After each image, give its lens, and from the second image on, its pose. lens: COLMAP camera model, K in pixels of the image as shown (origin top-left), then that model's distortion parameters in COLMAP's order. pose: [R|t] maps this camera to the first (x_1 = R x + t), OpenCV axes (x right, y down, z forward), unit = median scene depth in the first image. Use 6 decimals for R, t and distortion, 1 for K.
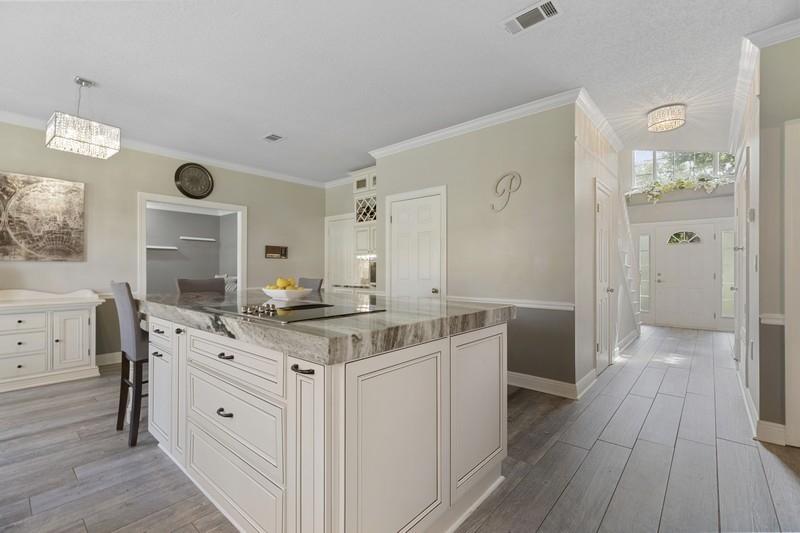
lens RADIAL K [[366.0, 0, 384.8], [0, 366.0, 268.2], [0, 0, 1]] dist [0.005819, -0.000853]
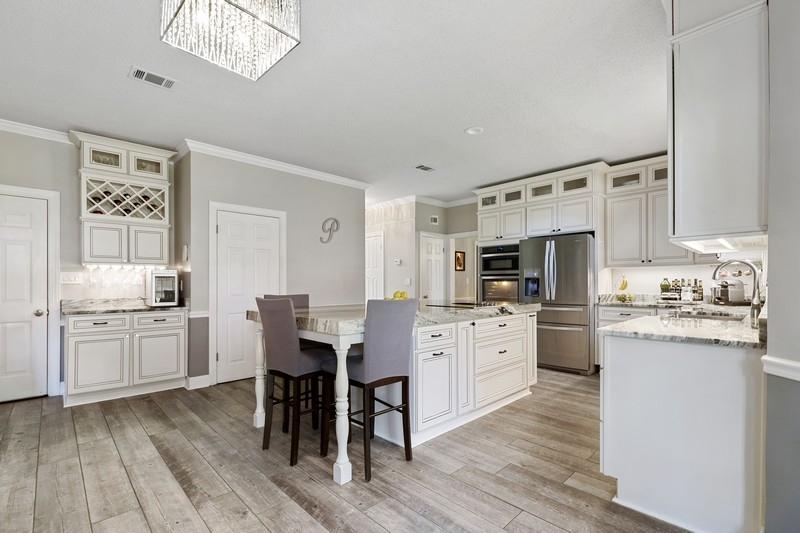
lens RADIAL K [[366.0, 0, 423.9], [0, 366.0, 282.7], [0, 0, 1]] dist [0.005819, -0.000853]
pose [[0.010482, -0.000028, 0.999945, -1.593351], [-0.001456, 0.999999, 0.000043, -0.005853], [-0.999944, -0.001456, 0.010482, 0.892698]]
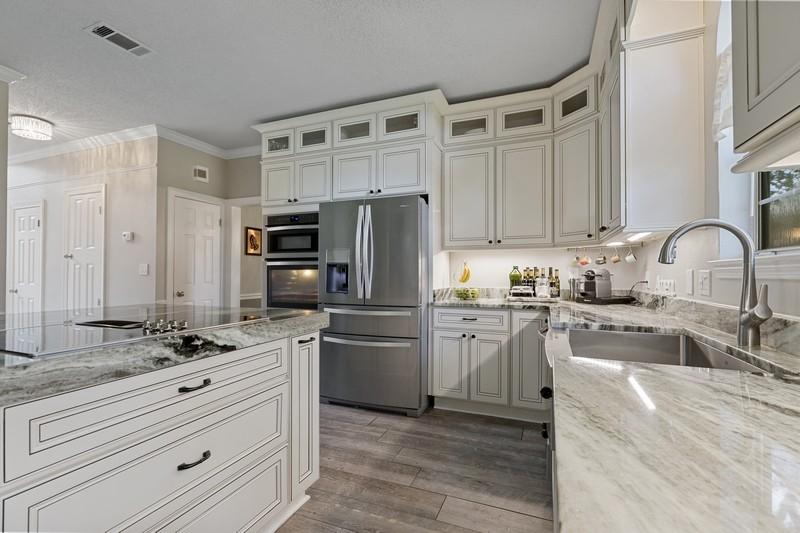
lens RADIAL K [[366.0, 0, 407.3], [0, 366.0, 272.8], [0, 0, 1]] dist [0.005819, -0.000853]
pose [[-0.363687, 0.002474, 0.931518, -0.861605], [-0.005683, 0.999972, -0.004874, 0.002255], [-0.931504, -0.007067, -0.363663, 0.565330]]
